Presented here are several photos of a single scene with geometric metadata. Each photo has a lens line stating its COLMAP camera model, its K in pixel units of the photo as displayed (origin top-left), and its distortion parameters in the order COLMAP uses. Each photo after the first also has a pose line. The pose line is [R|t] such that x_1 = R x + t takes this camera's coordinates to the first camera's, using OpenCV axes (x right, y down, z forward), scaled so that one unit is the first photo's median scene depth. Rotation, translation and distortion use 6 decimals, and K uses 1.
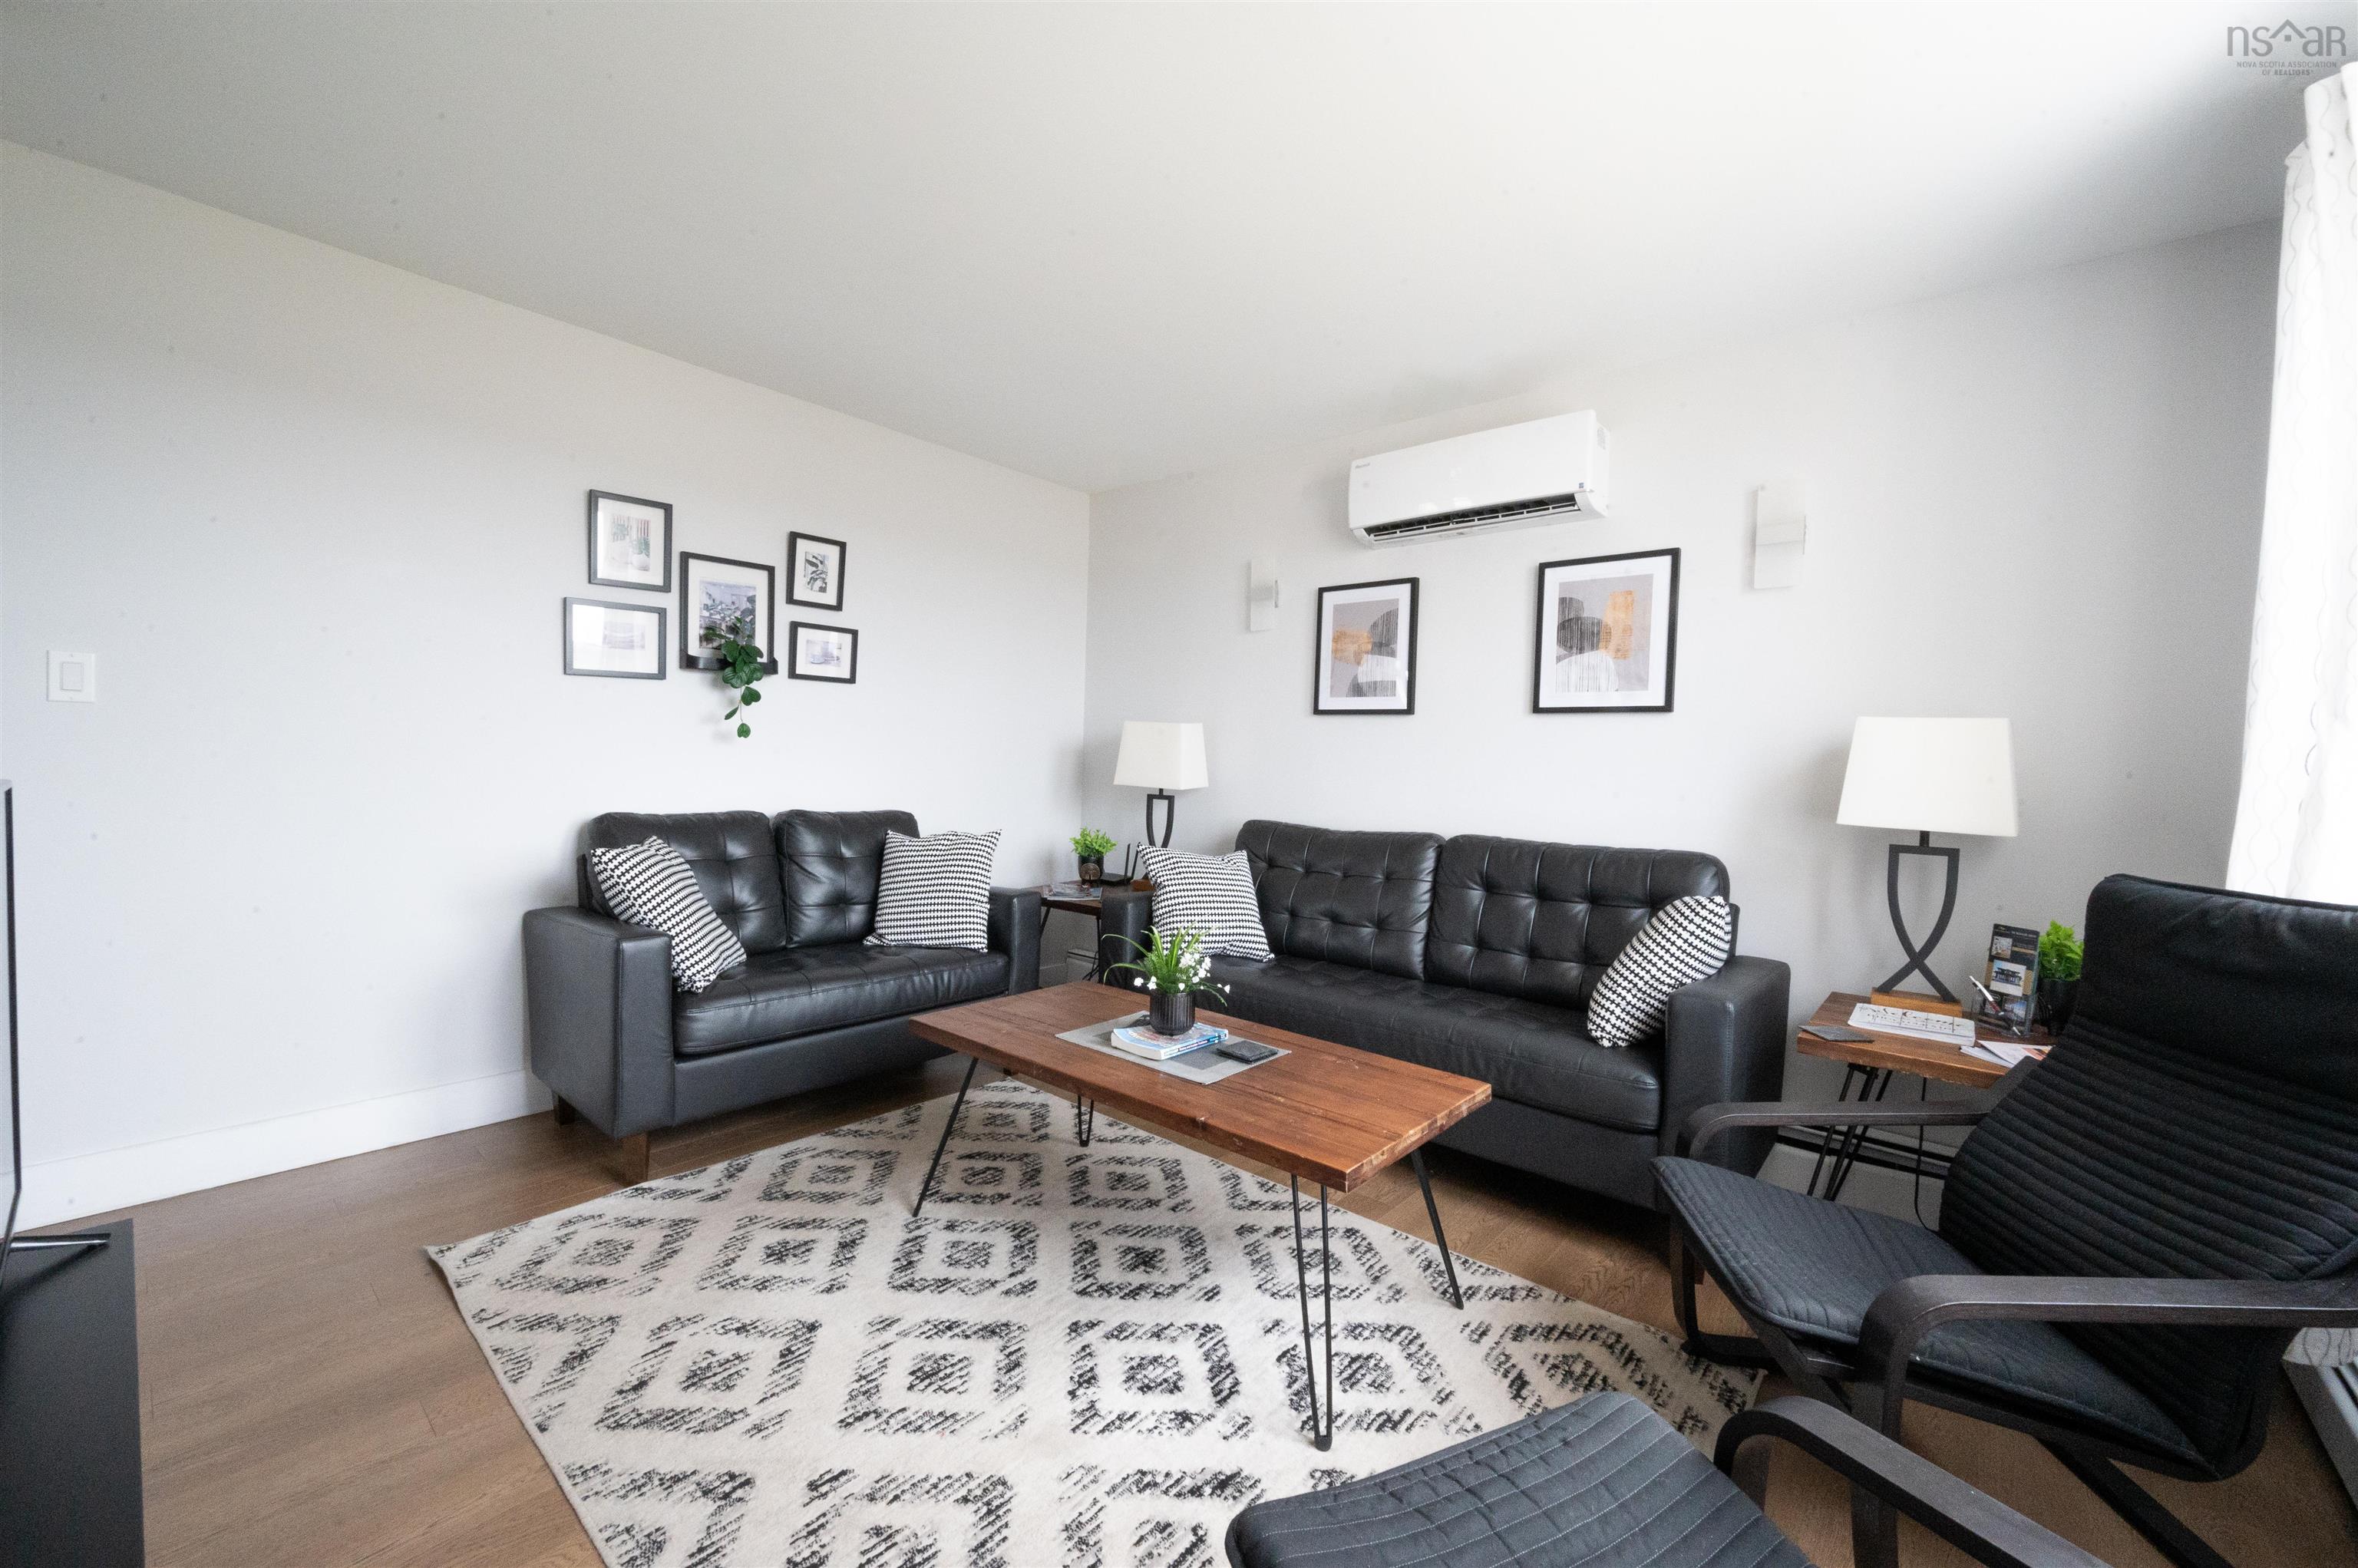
lens RADIAL K [[922.7, 0, 1179.0], [0, 922.7, 784.0], [0, 0, 1]] dist [-0.001525, -0.000101]
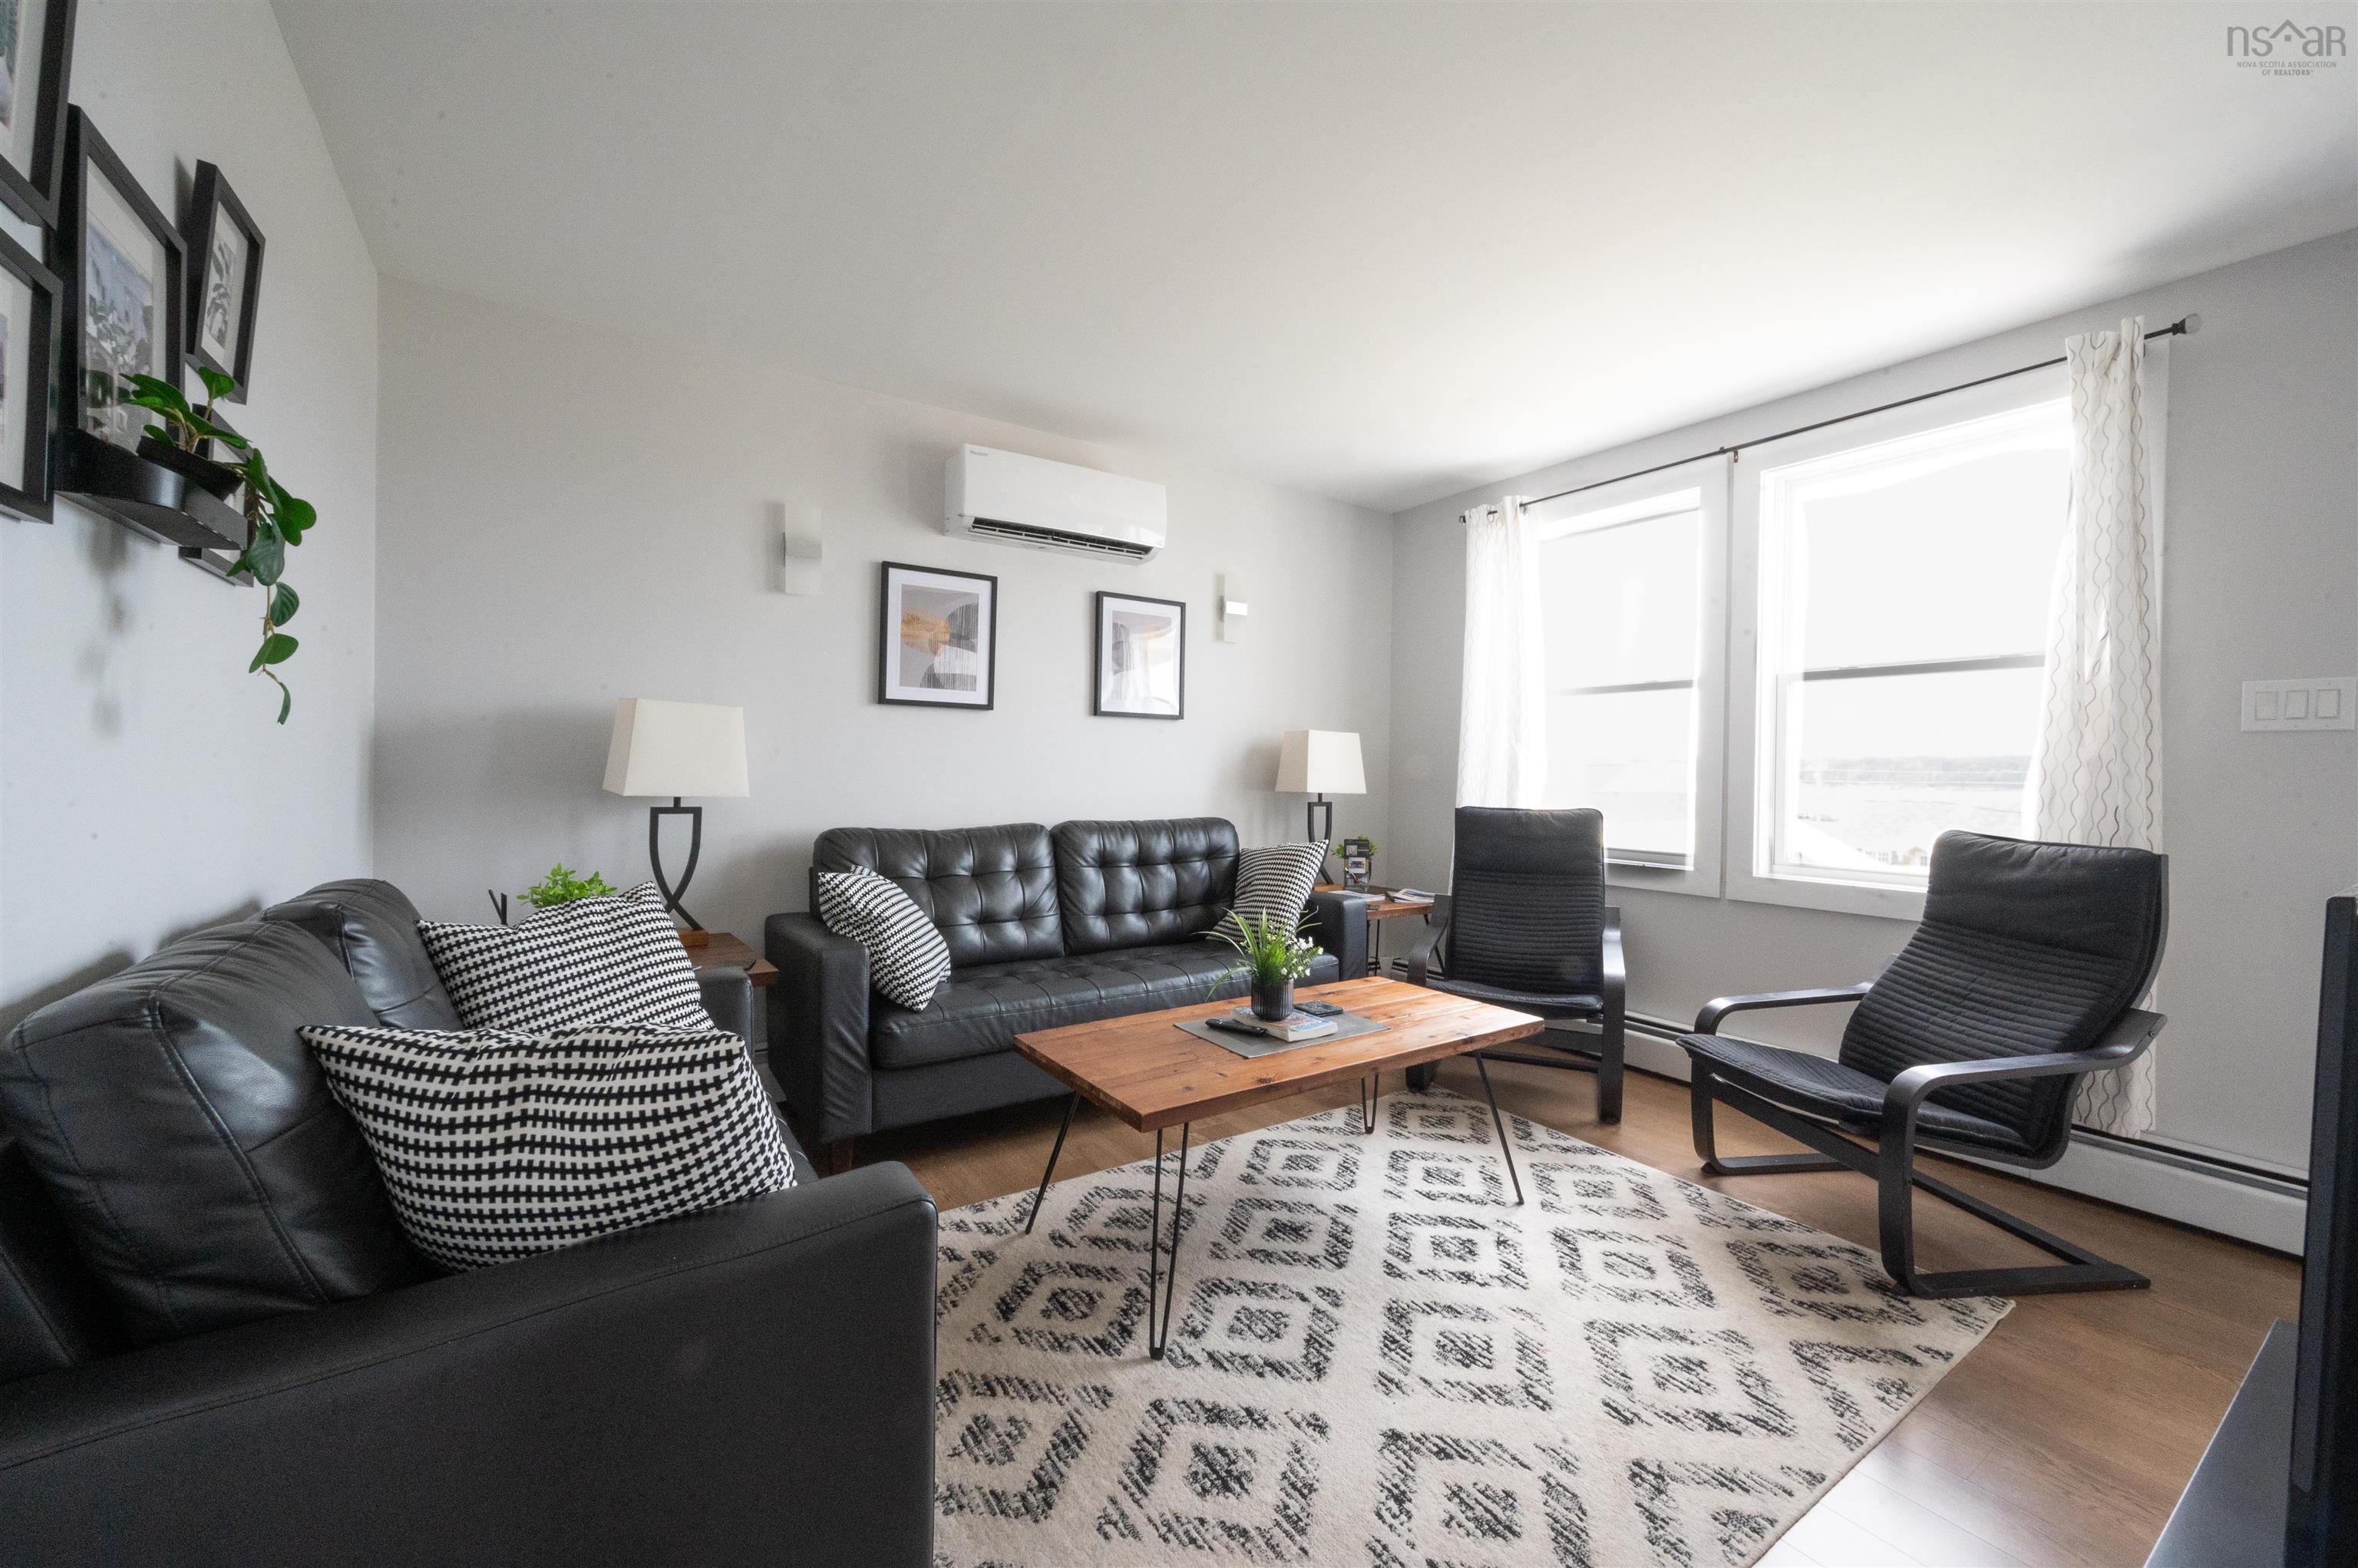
lens RADIAL K [[922.7, 0, 1179.0], [0, 922.7, 784.0], [0, 0, 1]] dist [-0.001525, -0.000101]
pose [[0.267278, -0.045650, 0.962538, -1.063298], [0.016448, 0.998948, 0.042809, -0.052374], [-0.963479, 0.004390, 0.267747, 0.814268]]
